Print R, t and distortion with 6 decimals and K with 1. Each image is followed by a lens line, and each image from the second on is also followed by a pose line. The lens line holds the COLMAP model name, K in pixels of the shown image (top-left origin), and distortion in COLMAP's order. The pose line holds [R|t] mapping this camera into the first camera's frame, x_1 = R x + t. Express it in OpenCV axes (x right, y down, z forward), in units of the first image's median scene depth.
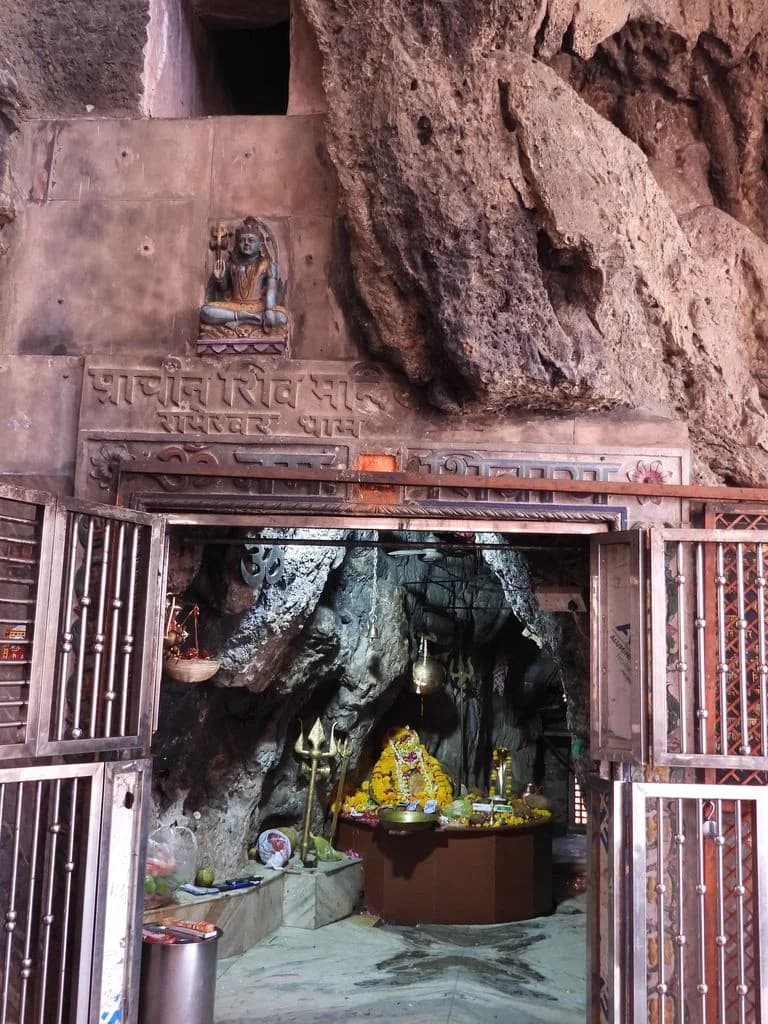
lens RADIAL K [[1307.0, 0, 384.0], [0, 1307.0, 512.0], [0, 0, 1]] dist [-0.013833, -0.009439]
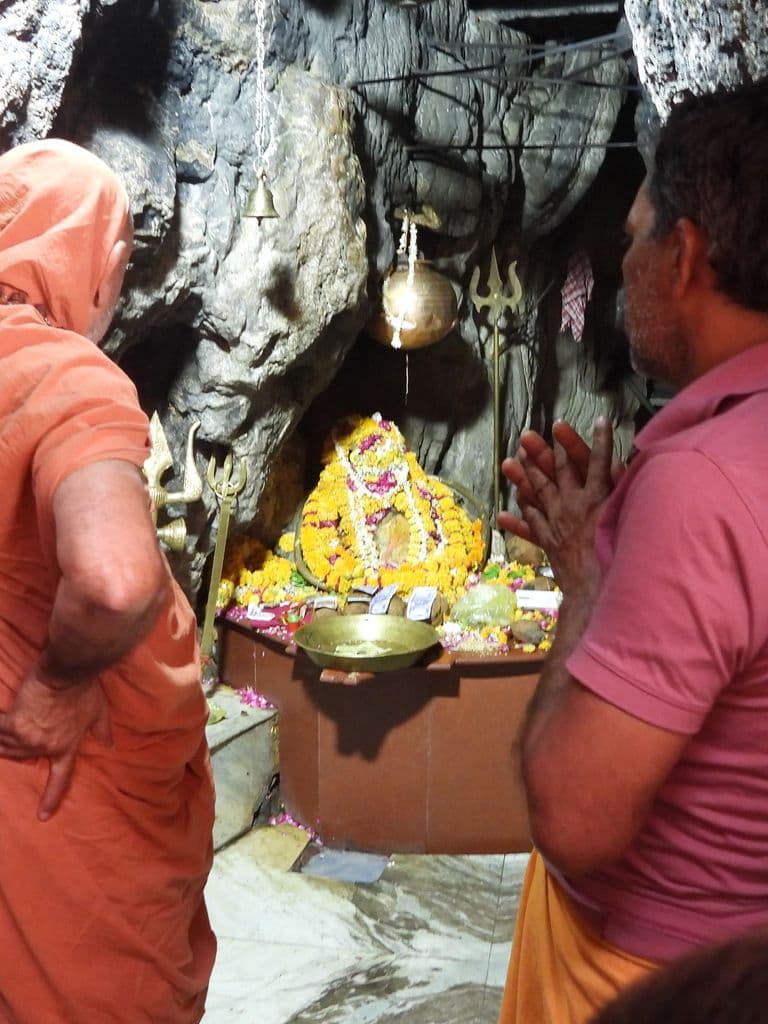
lens RADIAL K [[1307.0, 0, 384.0], [0, 1307.0, 512.0], [0, 0, 1]] dist [-0.013833, -0.009439]
pose [[0.999365, -0.006063, -0.035123, 0.037971], [0.016318, 0.953907, 0.299657, 0.060264], [0.031687, -0.300040, 0.953400, 0.570207]]
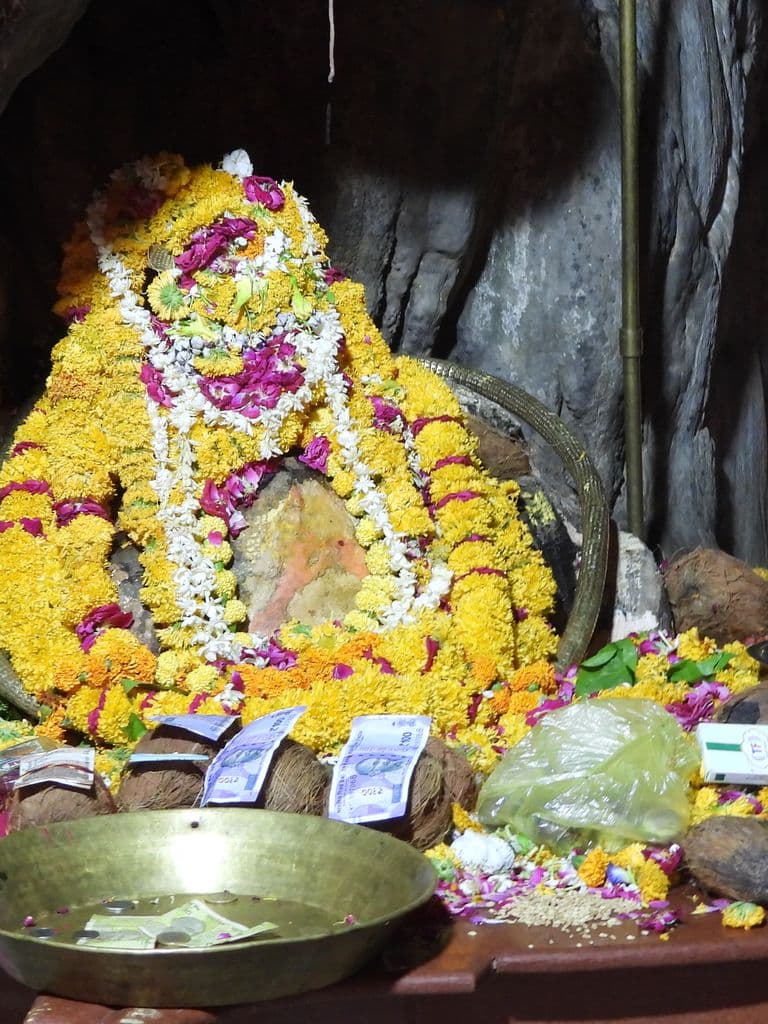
lens RADIAL K [[3405.4, 0, 384.0], [0, 3405.4, 512.0], [0, 0, 1]] dist [0.040019, 0.524628]
pose [[0.999445, -0.017625, -0.028276, 0.045499], [0.025042, 0.957156, 0.288489, 0.098479], [0.021980, -0.289037, 0.957066, 0.661357]]
